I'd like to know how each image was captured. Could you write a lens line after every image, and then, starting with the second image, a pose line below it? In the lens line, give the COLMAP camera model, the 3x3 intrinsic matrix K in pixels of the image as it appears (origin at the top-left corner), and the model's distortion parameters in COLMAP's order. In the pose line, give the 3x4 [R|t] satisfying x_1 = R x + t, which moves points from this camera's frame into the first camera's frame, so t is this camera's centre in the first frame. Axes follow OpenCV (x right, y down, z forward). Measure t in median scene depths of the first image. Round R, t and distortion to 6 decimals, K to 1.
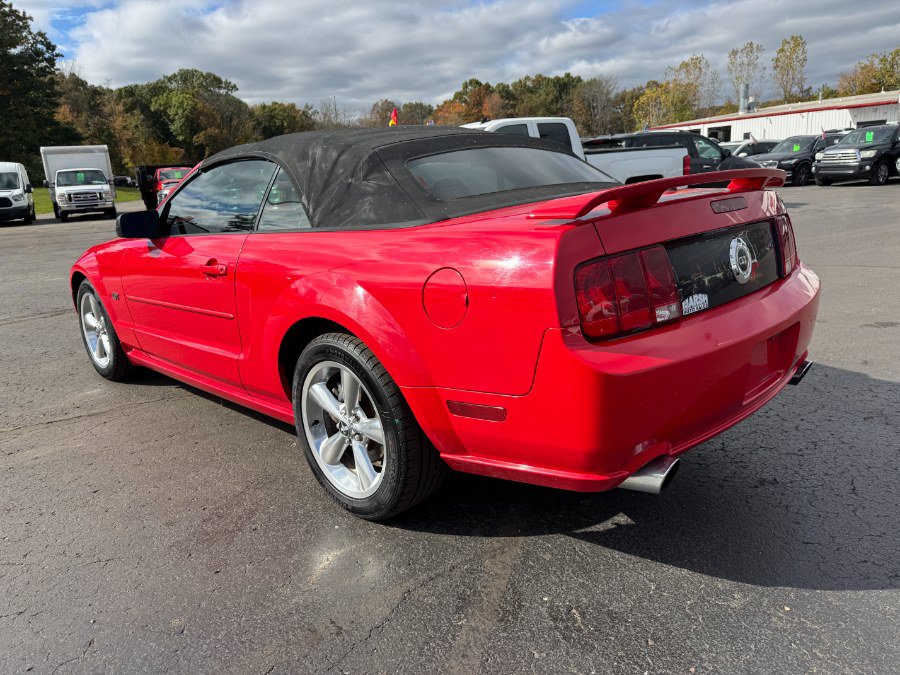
lens RADIAL K [[640.3, 0, 452.4], [0, 640.3, 332.1], [0, 0, 1]] dist [0.008140, -0.019422]
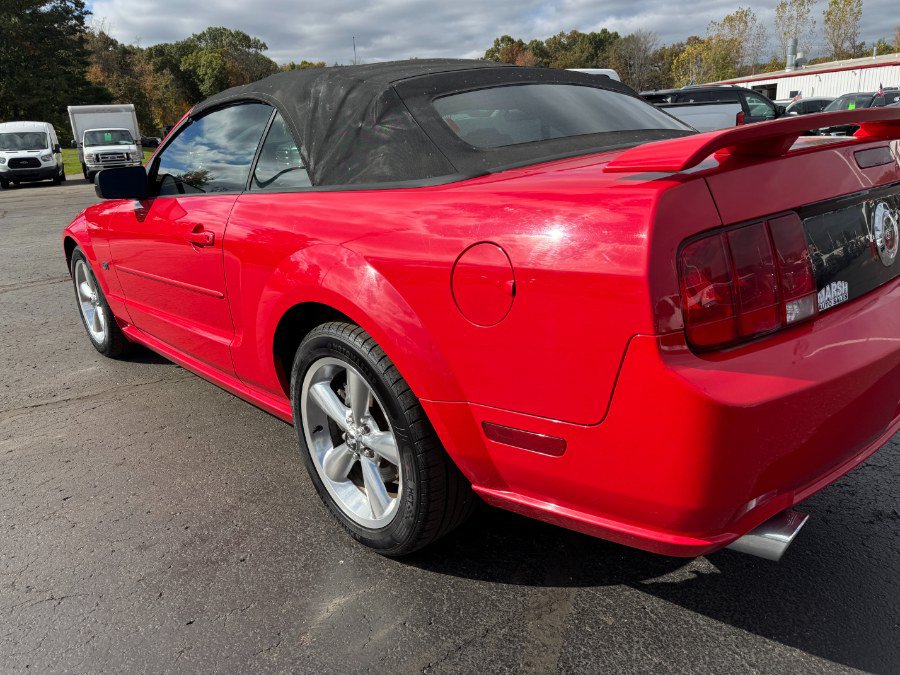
lens RADIAL K [[638.7, 0, 449.1], [0, 638.7, 338.1], [0, 0, 1]] dist [0.011328, -0.017519]
pose [[0.998749, 0.015790, -0.047451, -0.009426], [-0.012691, 0.997811, 0.064906, -0.025435], [0.048372, -0.064222, 0.996763, 0.180862]]
